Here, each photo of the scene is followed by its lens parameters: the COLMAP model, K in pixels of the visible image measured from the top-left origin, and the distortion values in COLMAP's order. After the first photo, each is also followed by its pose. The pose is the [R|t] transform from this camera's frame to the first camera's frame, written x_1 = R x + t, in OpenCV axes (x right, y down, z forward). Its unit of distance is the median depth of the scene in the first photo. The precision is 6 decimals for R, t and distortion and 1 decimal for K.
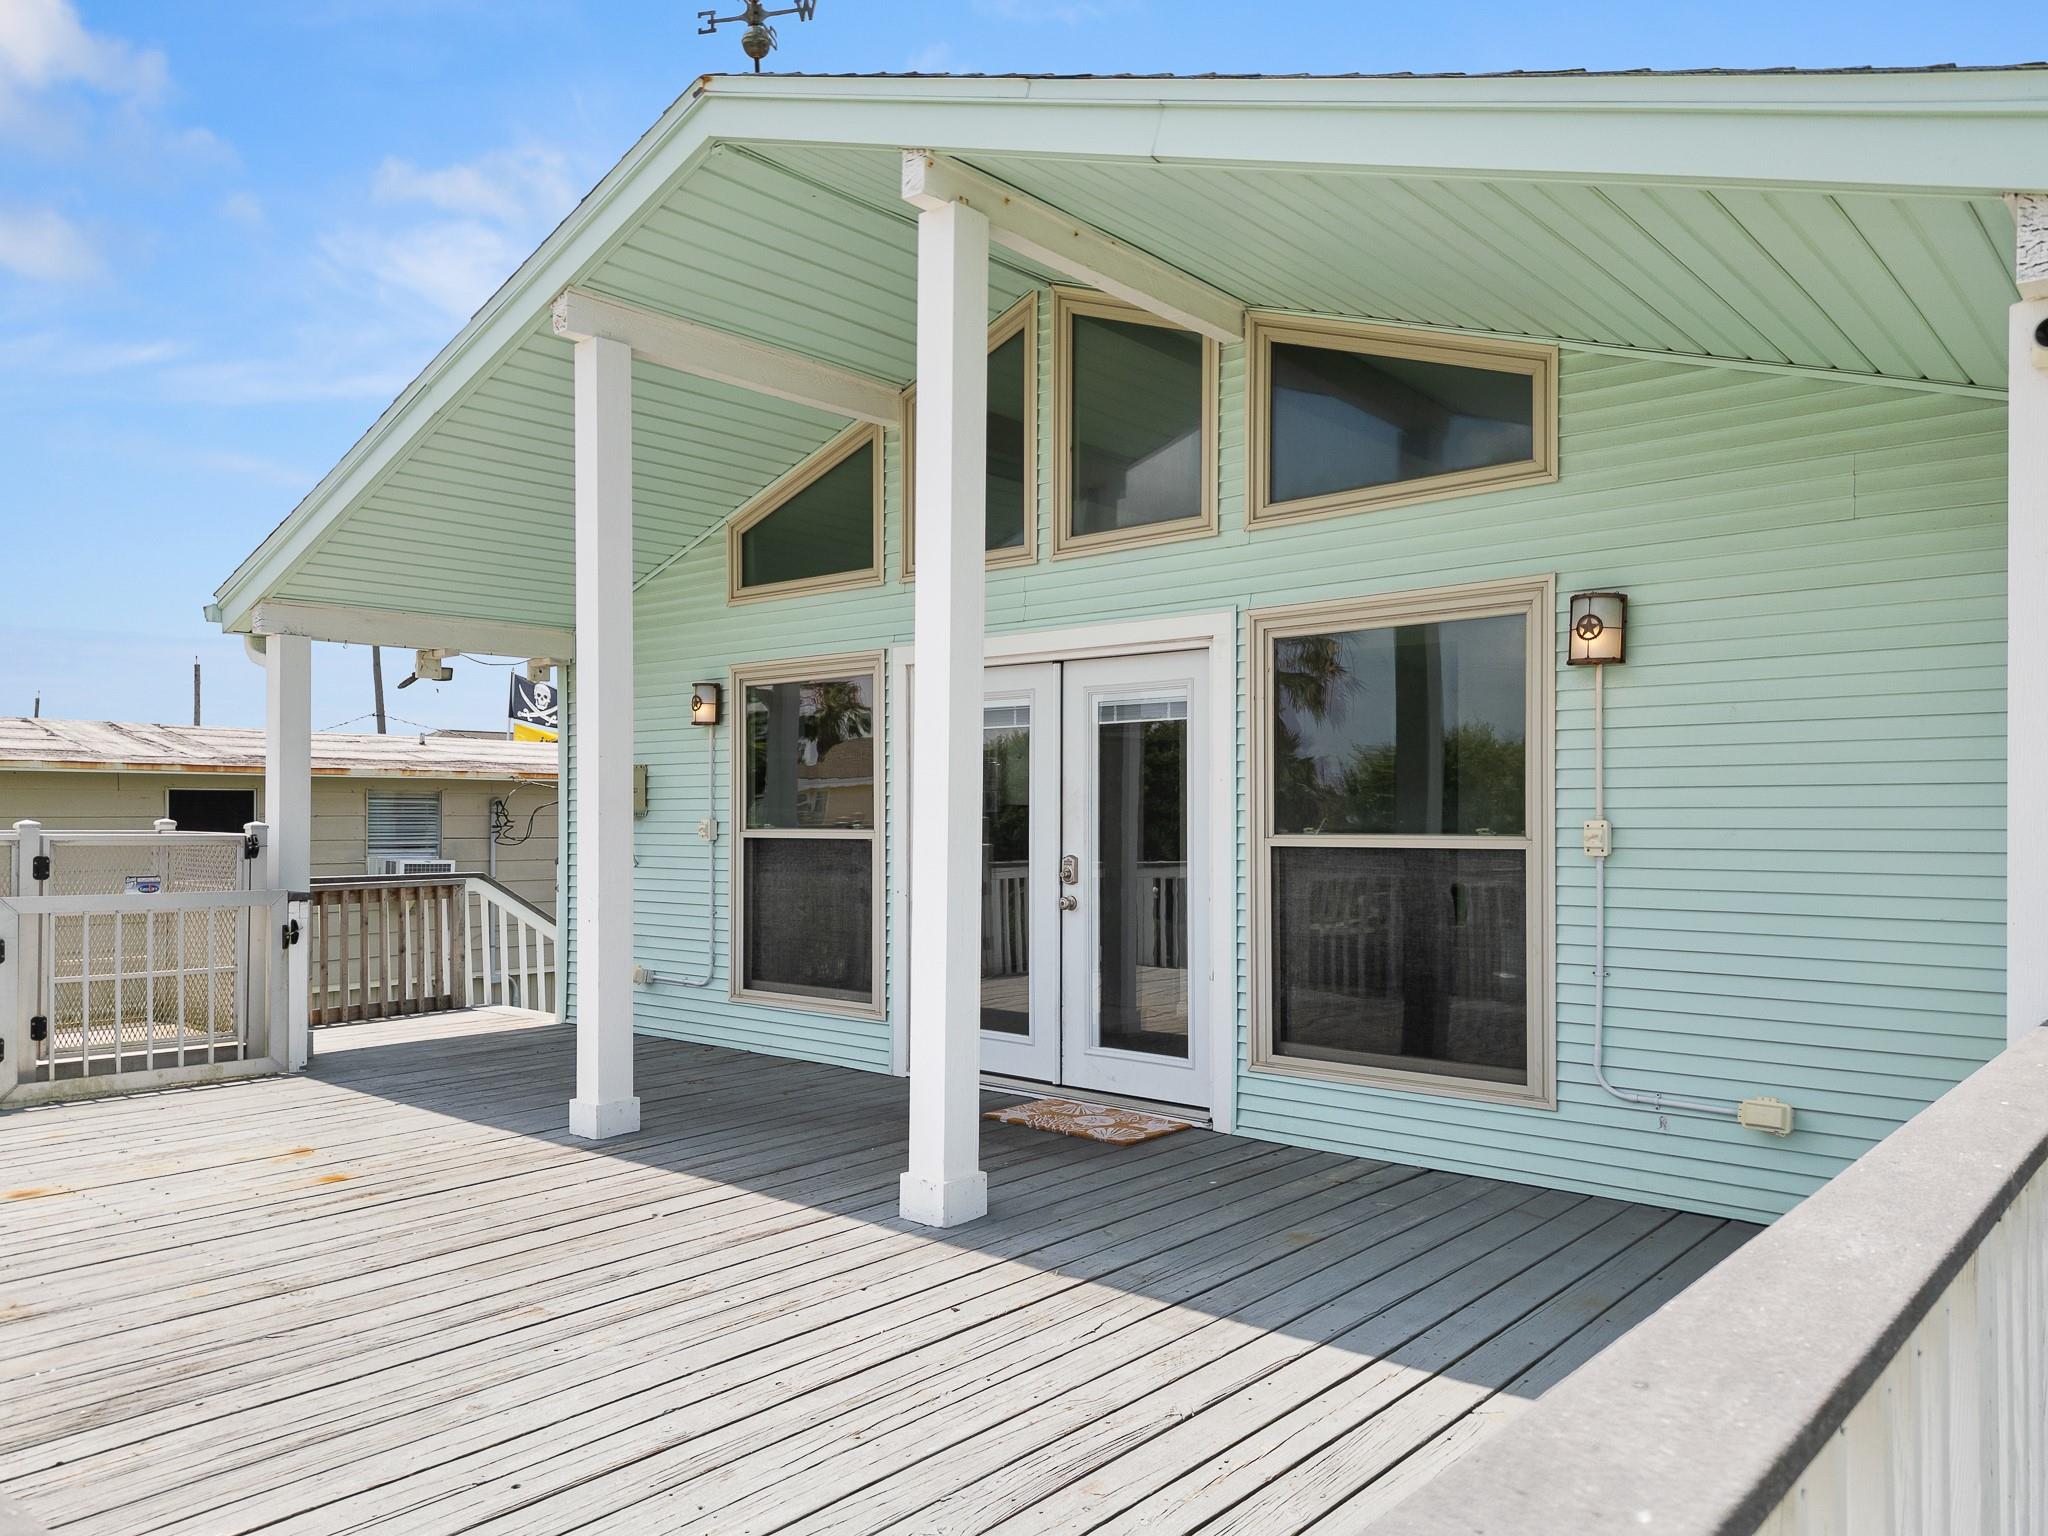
lens RADIAL K [[1465.1, 0, 1033.6], [0, 1465.1, 802.7], [0, 0, 1]] dist [0.055022, -0.049410]
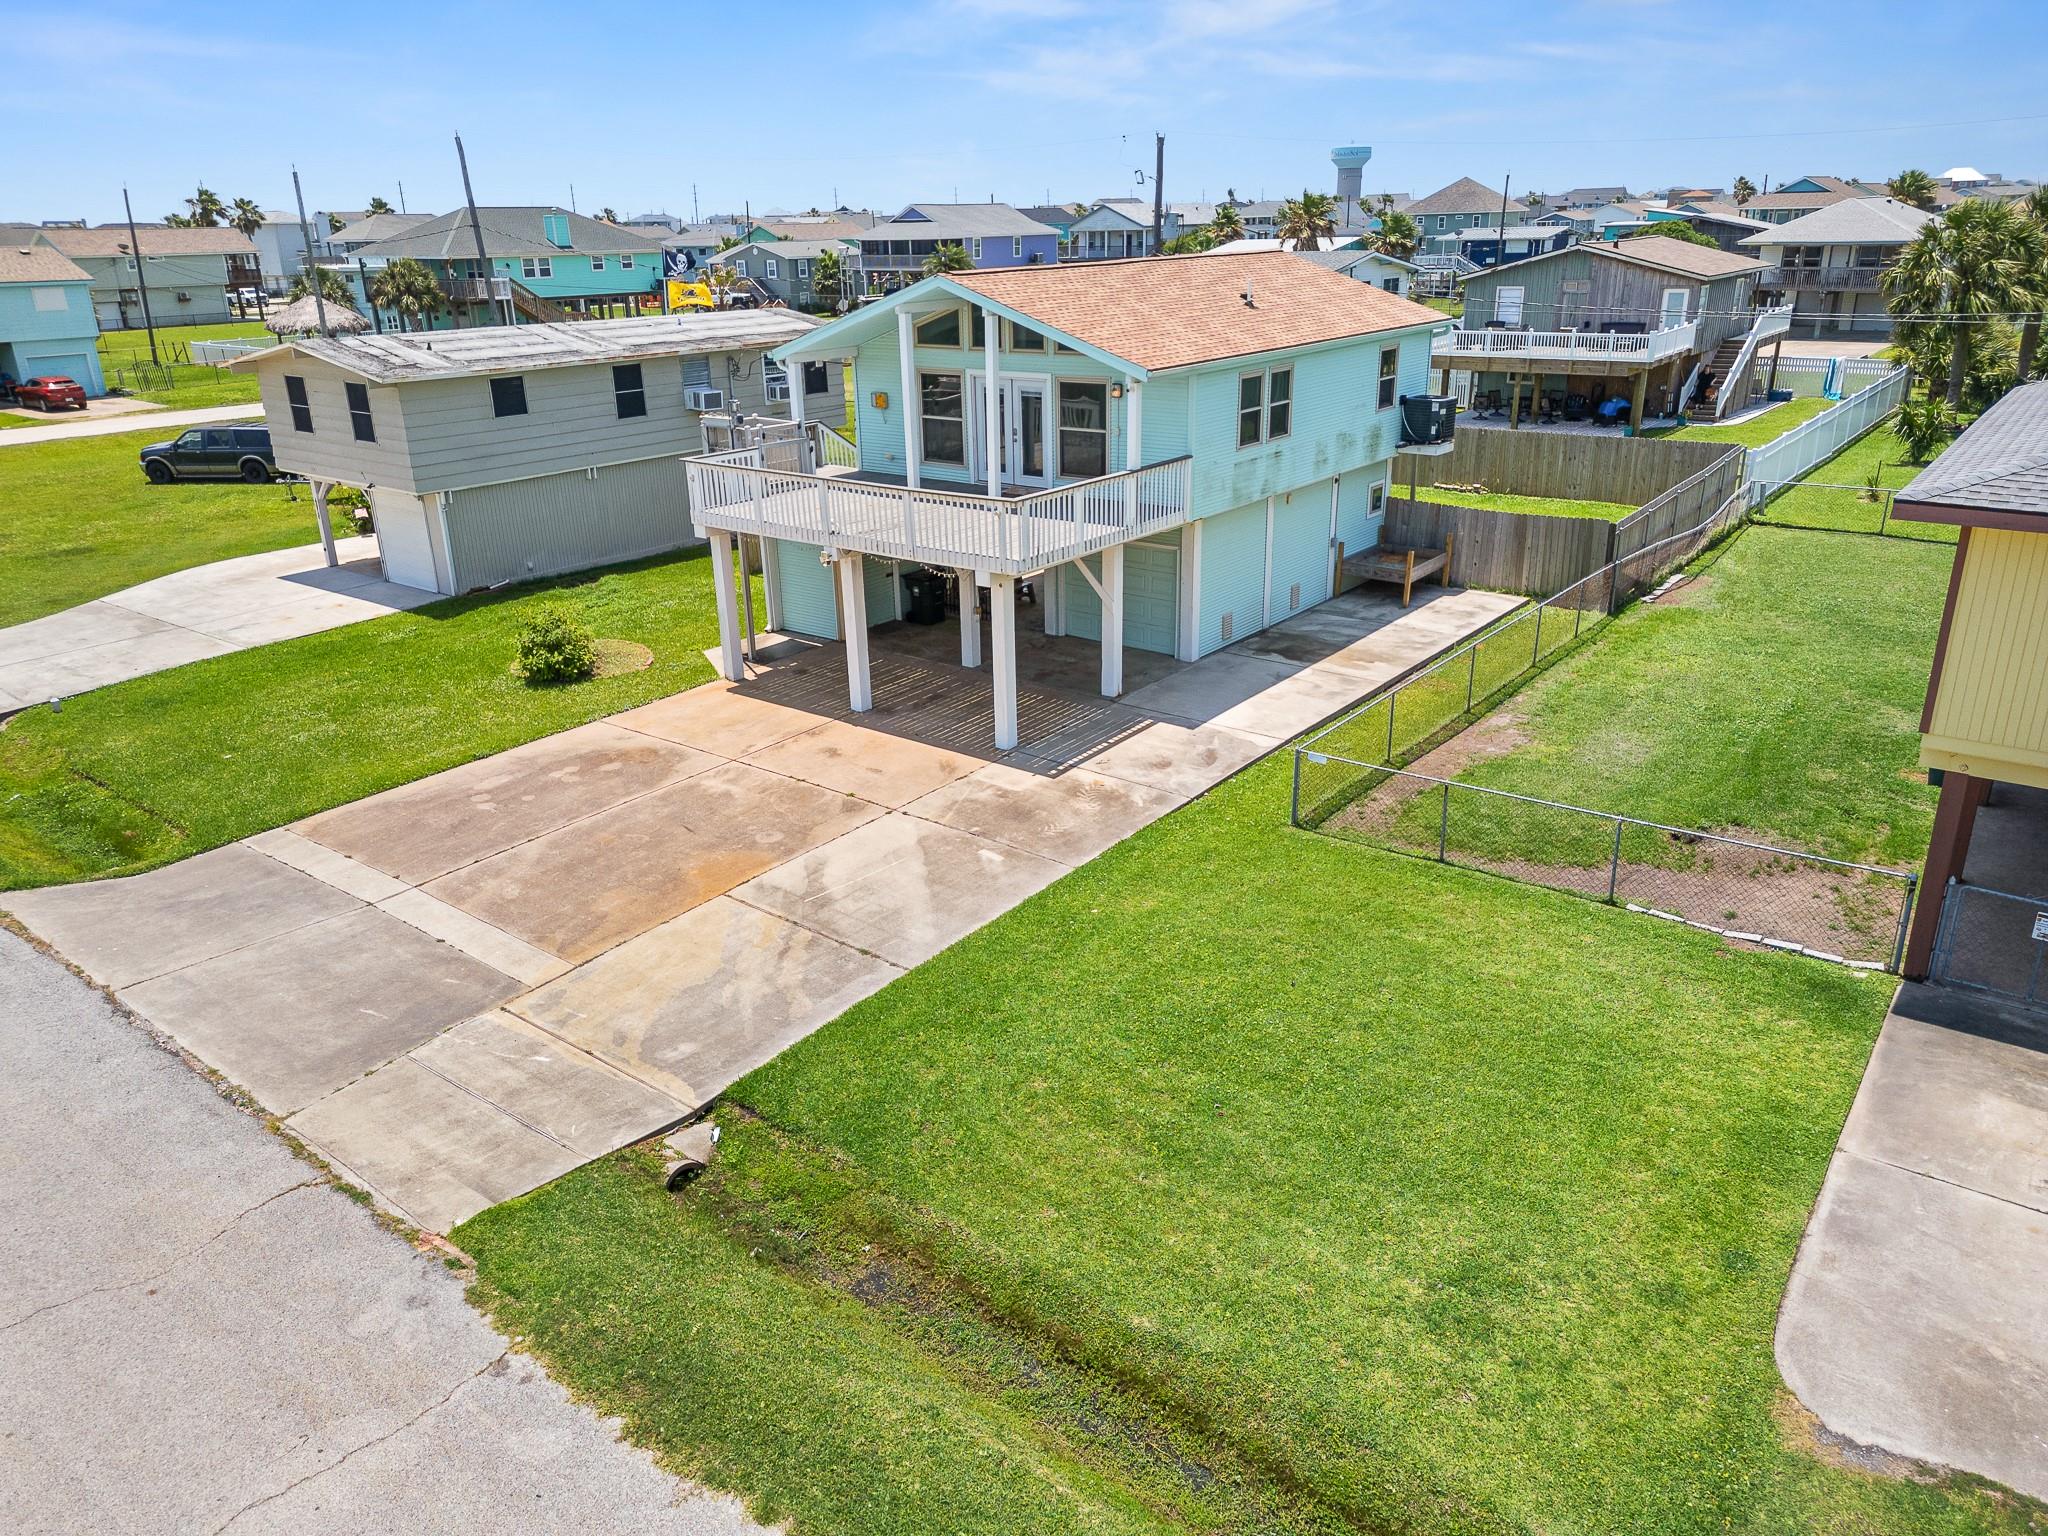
lens RADIAL K [[1465.1, 0, 1044.4], [0, 1465.1, 747.7], [0, 0, 1]] dist [0.055022, -0.049410]
pose [[0.998222, -0.037416, 0.046397, -0.122842], [0.018859, 0.936694, 0.349639, -0.584231], [-0.056541, -0.348143, 0.935735, -3.297793]]
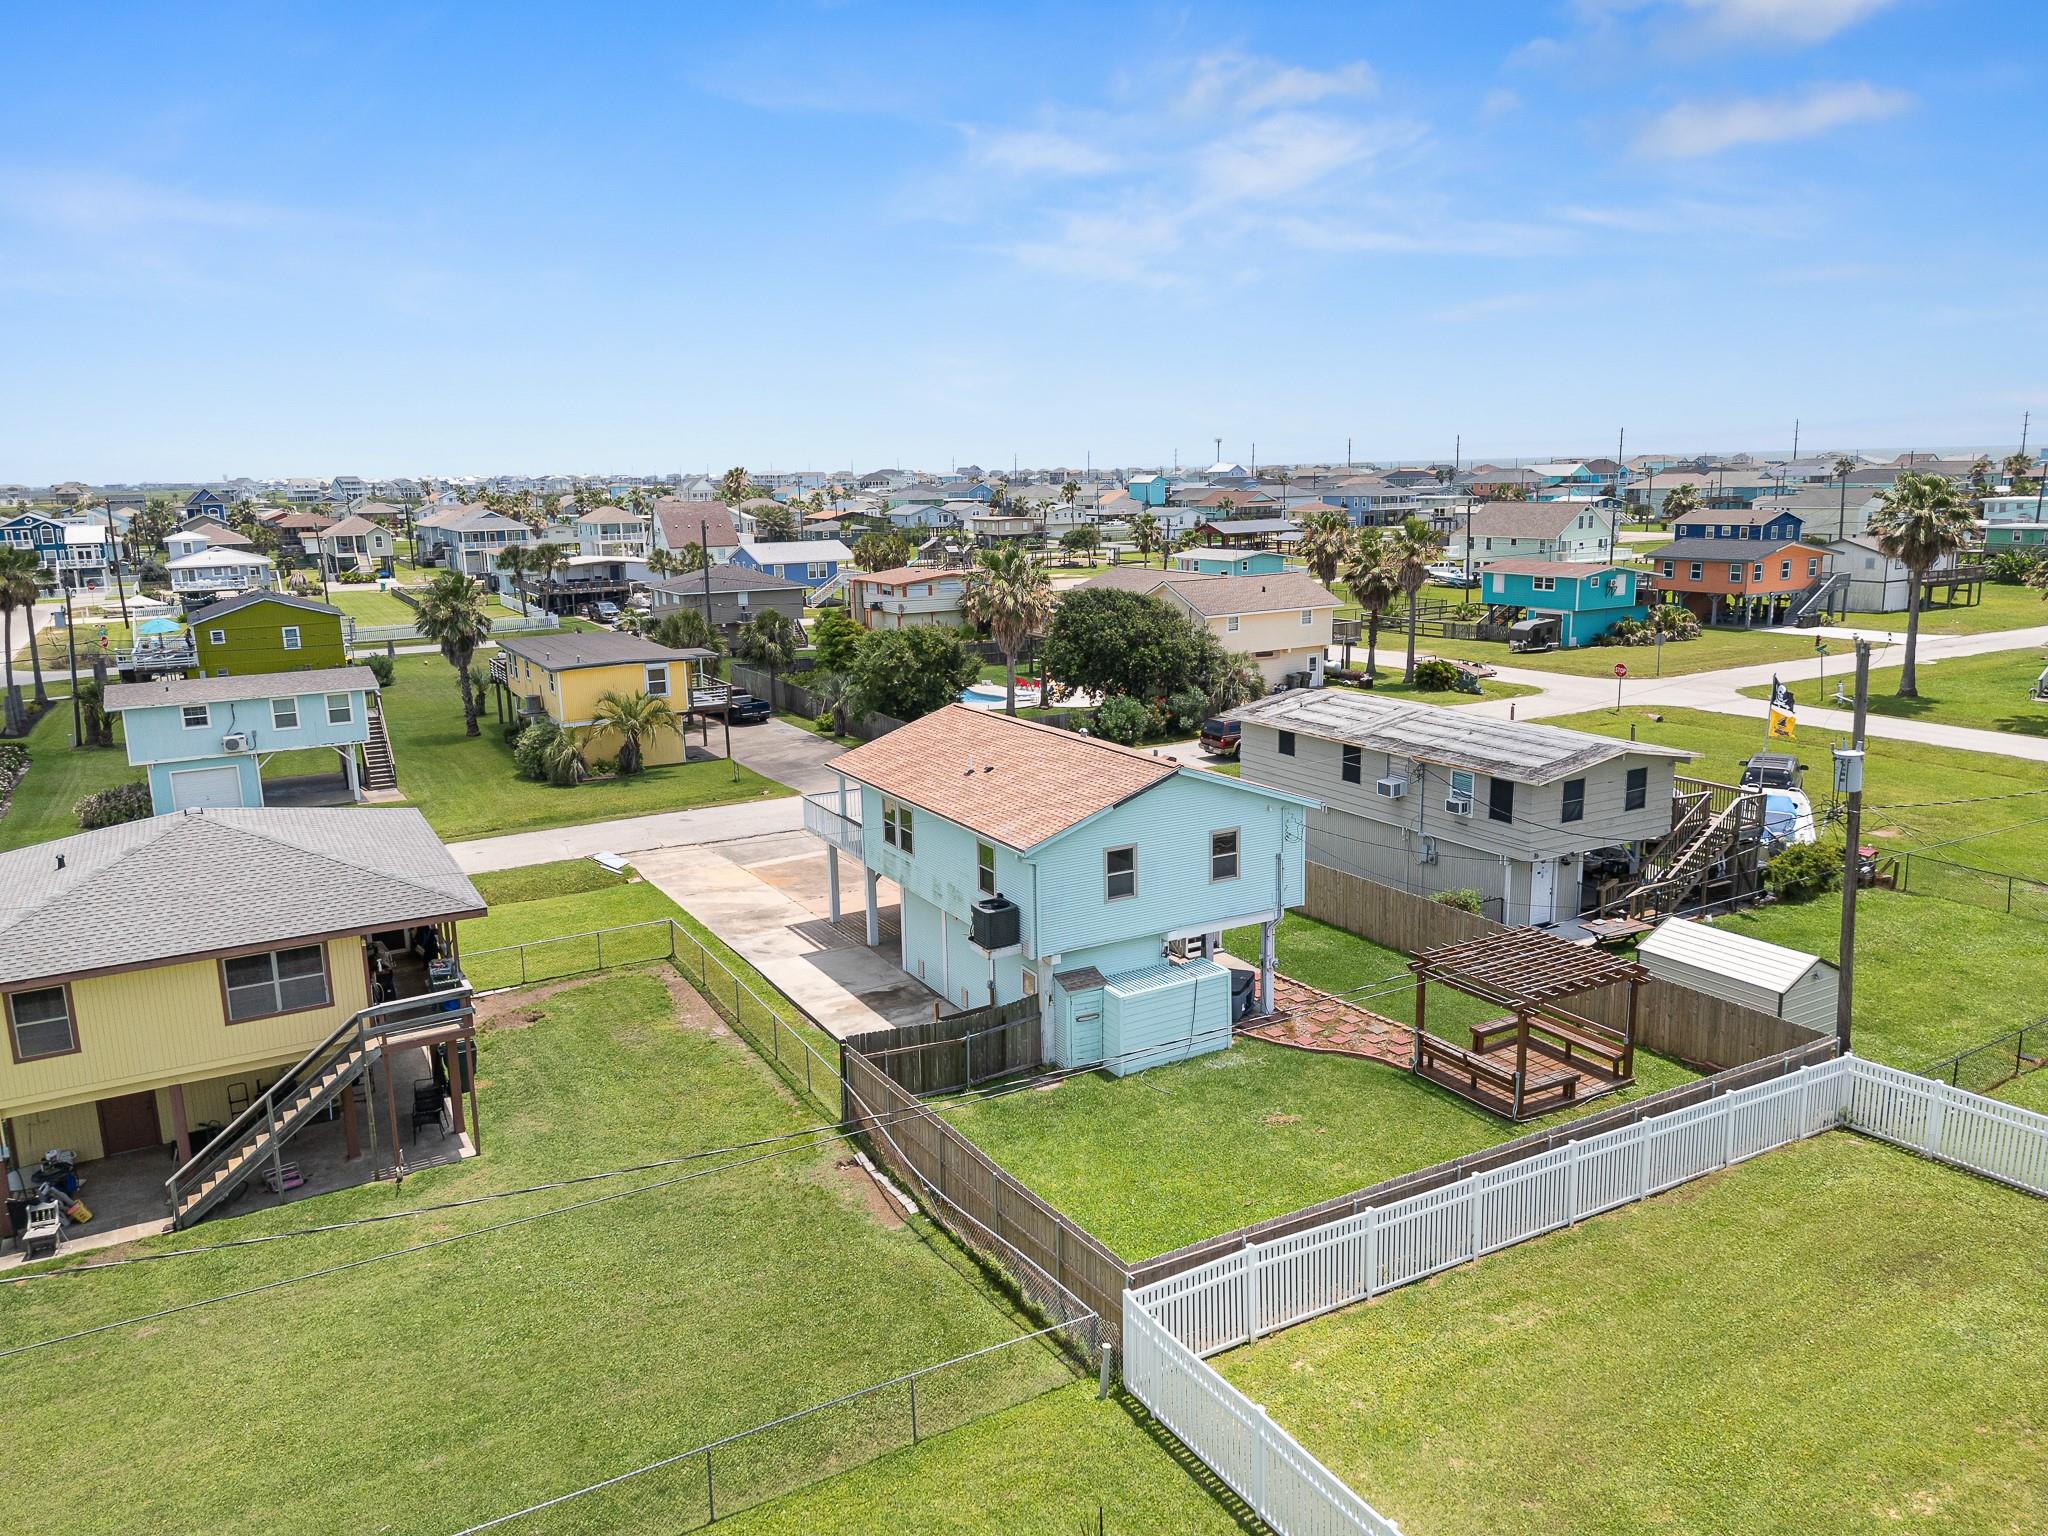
lens RADIAL K [[1465.1, 0, 1022.2], [0, 1465.1, 779.2], [0, 0, 1]] dist [0.055022, -0.049410]
pose [[-0.349969, 0.209358, -0.913067, 6.104937], [0.030430, 0.976732, 0.212292, -1.495661], [0.936267, 0.046512, -0.348197, 3.525265]]
